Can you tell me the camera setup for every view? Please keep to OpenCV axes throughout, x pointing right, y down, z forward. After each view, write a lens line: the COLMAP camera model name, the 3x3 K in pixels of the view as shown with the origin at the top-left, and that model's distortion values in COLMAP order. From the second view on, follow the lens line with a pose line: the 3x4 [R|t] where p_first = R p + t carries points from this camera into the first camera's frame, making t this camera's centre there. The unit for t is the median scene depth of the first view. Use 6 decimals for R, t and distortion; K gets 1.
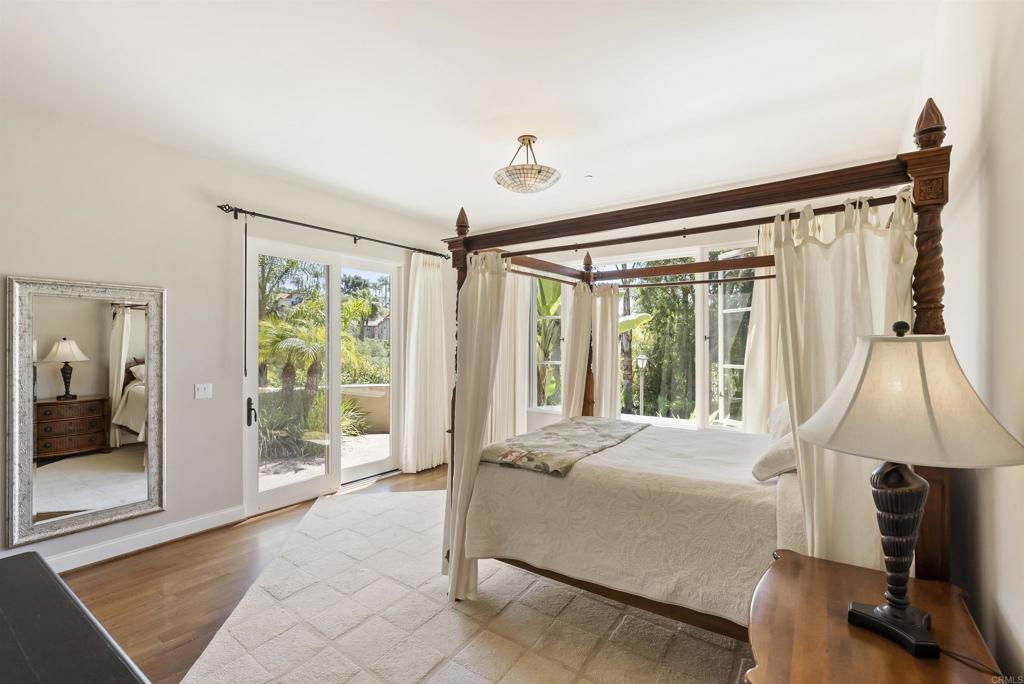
lens RADIAL K [[463.3, 0, 512.0], [0, 463.3, 344.5], [0, 0, 1]] dist [-0.017310, 0.006665]
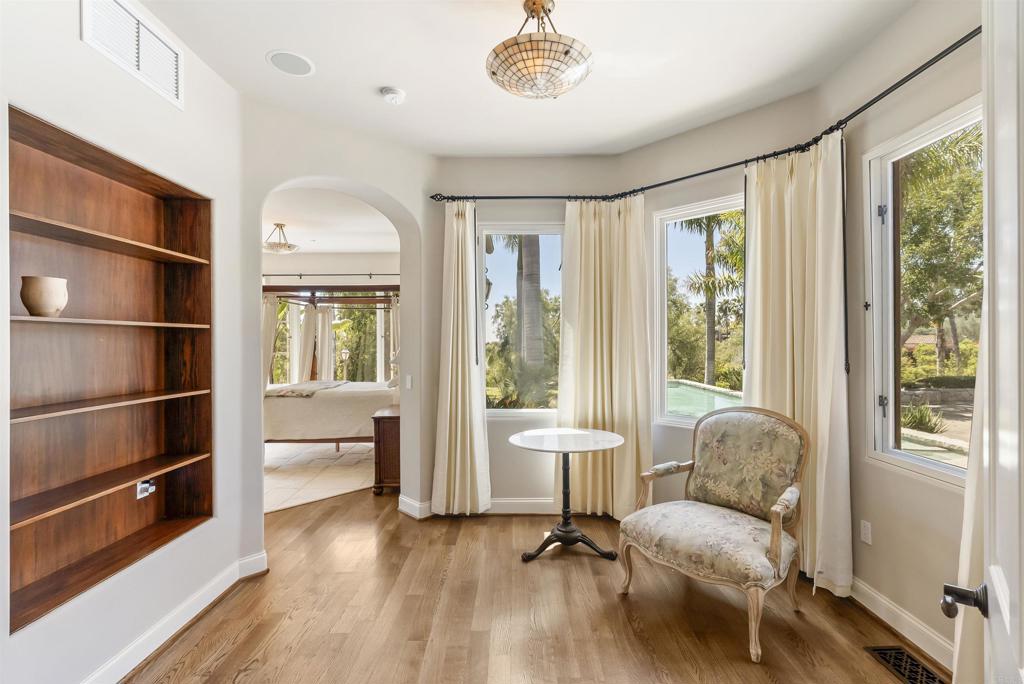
lens RADIAL K [[463.3, 0, 512.1], [0, 463.3, 344.0], [0, 0, 1]] dist [-0.017310, 0.006665]
pose [[0.813673, -0.000996, 0.581322, -0.243705], [-0.000511, 0.999997, 0.002428, 0.010050], [-0.581322, -0.002273, 0.813670, -0.863325]]
